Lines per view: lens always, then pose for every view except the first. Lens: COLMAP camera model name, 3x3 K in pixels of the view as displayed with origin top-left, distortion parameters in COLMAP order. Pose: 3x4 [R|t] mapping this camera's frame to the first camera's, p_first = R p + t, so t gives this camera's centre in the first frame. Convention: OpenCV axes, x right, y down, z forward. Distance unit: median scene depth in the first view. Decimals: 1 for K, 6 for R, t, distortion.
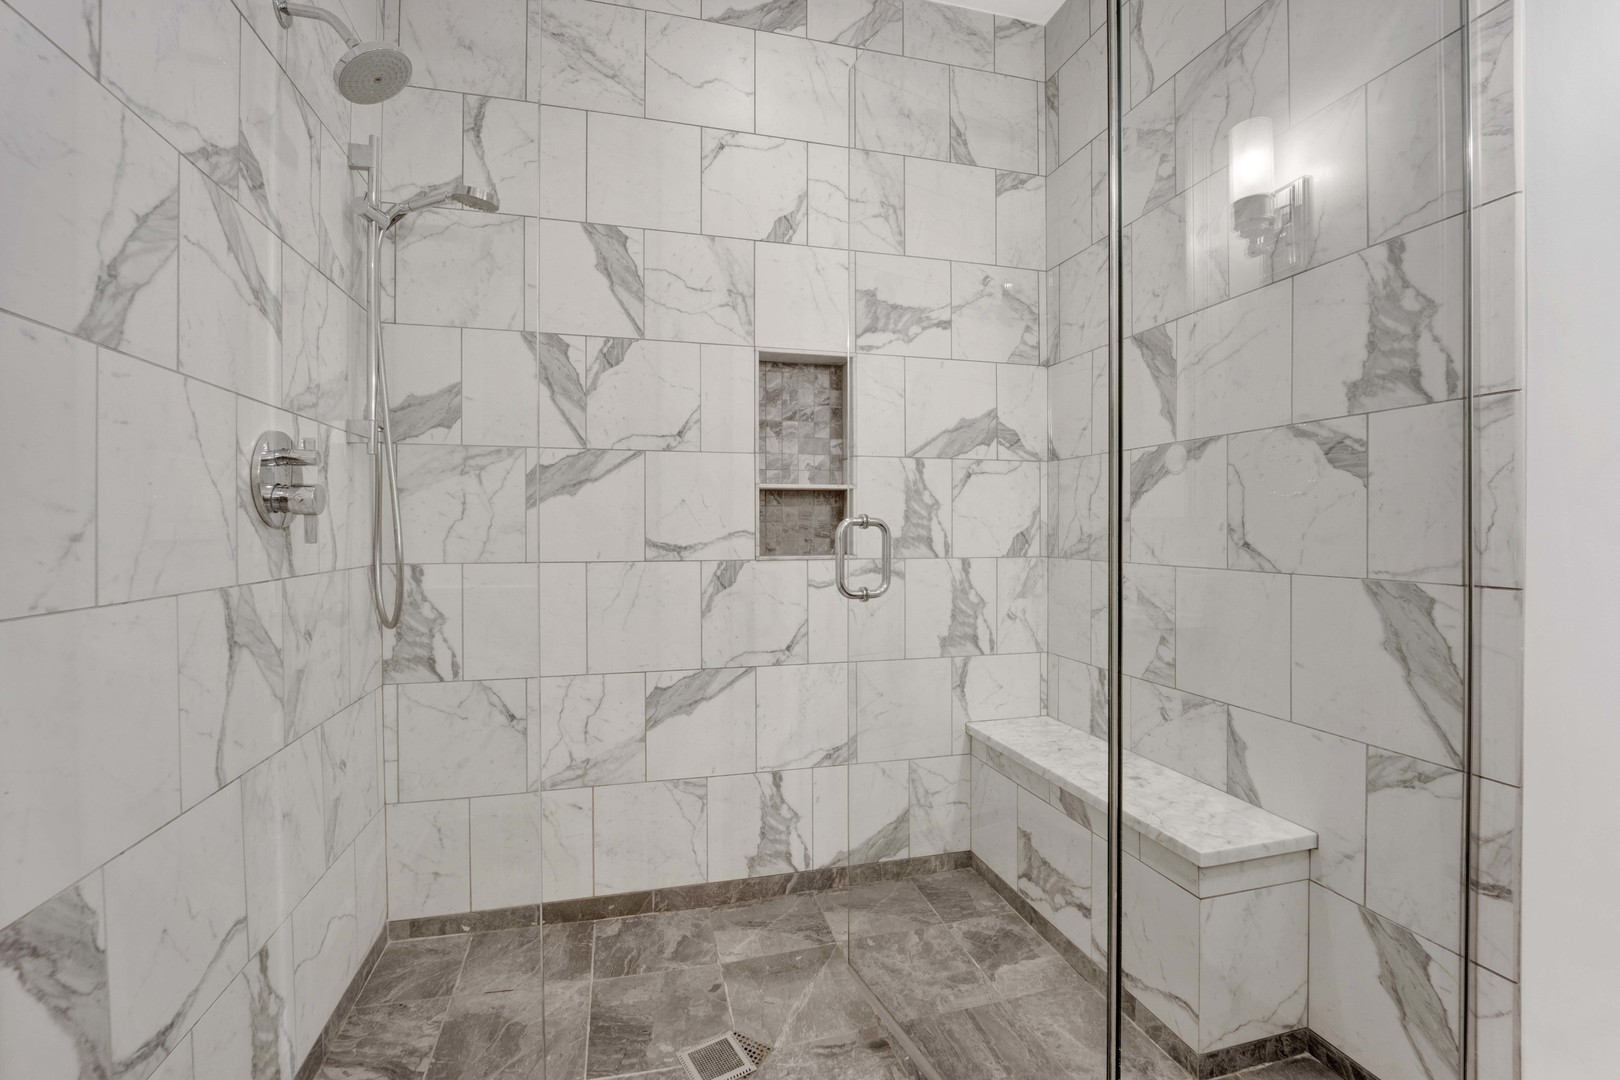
lens RADIAL K [[716.8, 0, 810.6], [0, 716.8, 528.4], [0, 0, 1]] dist [-0.012682, -0.002327]
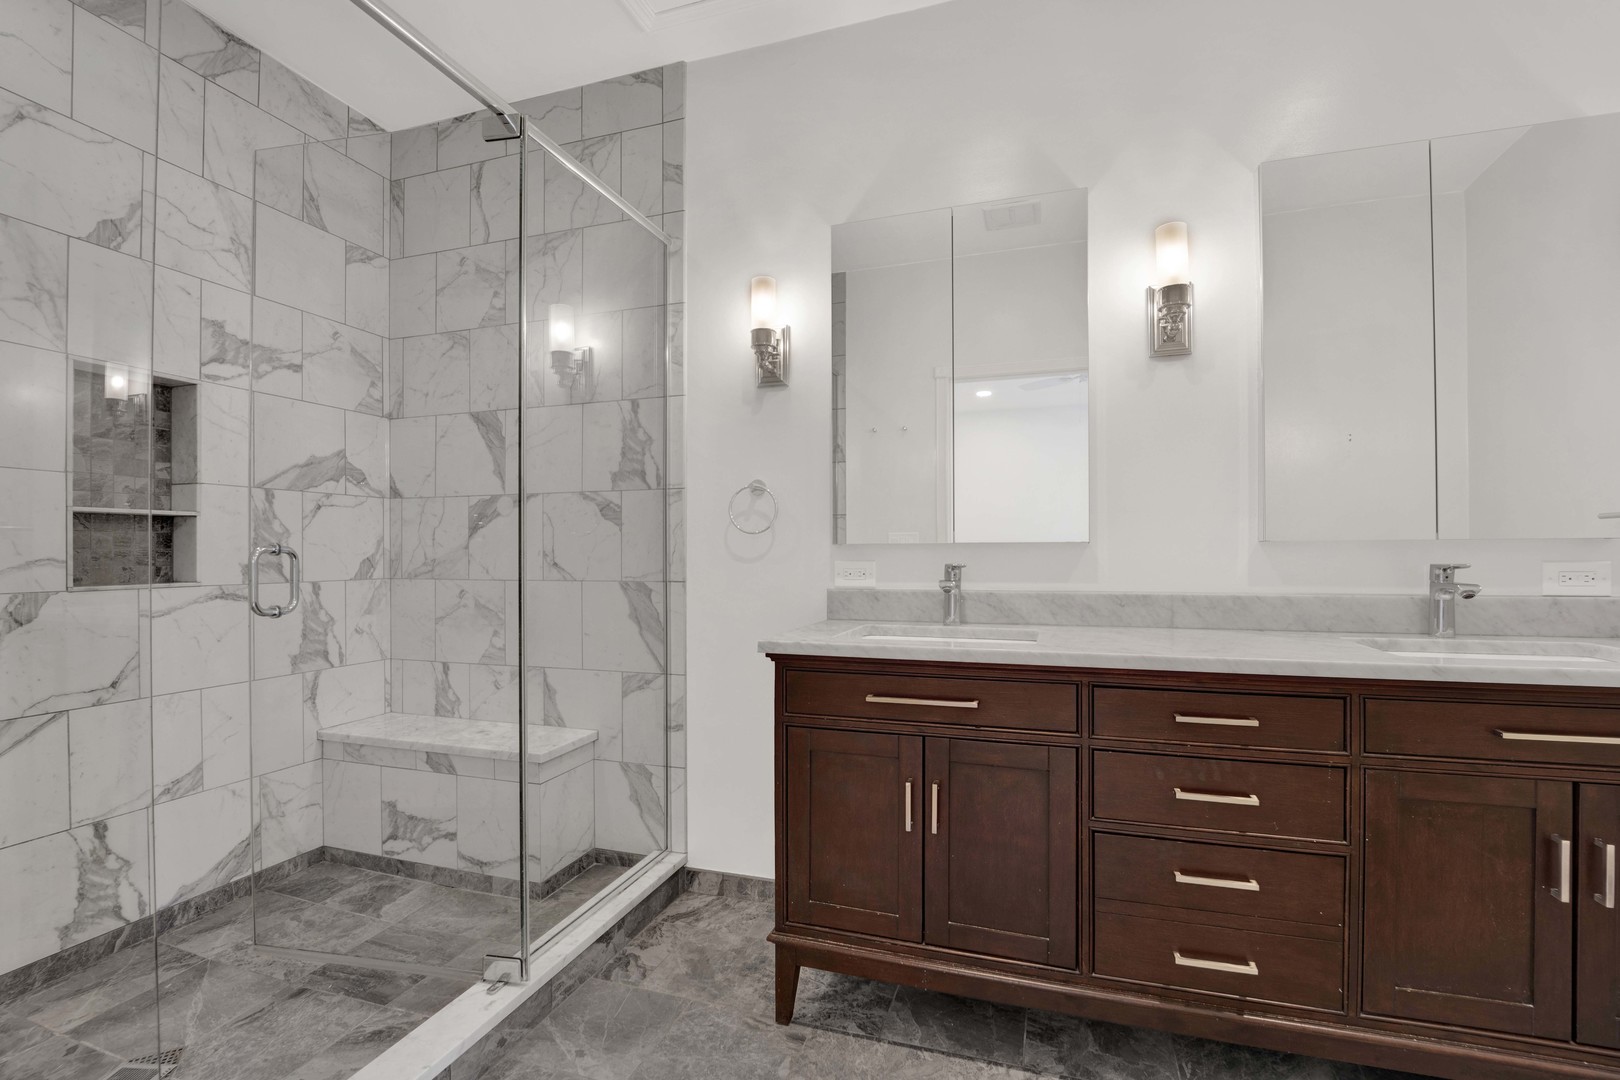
lens RADIAL K [[716.8, 0, 816.8], [0, 716.8, 547.1], [0, 0, 1]] dist [-0.012682, -0.002327]
pose [[0.541549, 0.003106, 0.840664, -0.336006], [0.005805, 0.999956, -0.007435, 0.000150], [-0.840649, 0.008907, 0.541507, -0.286367]]
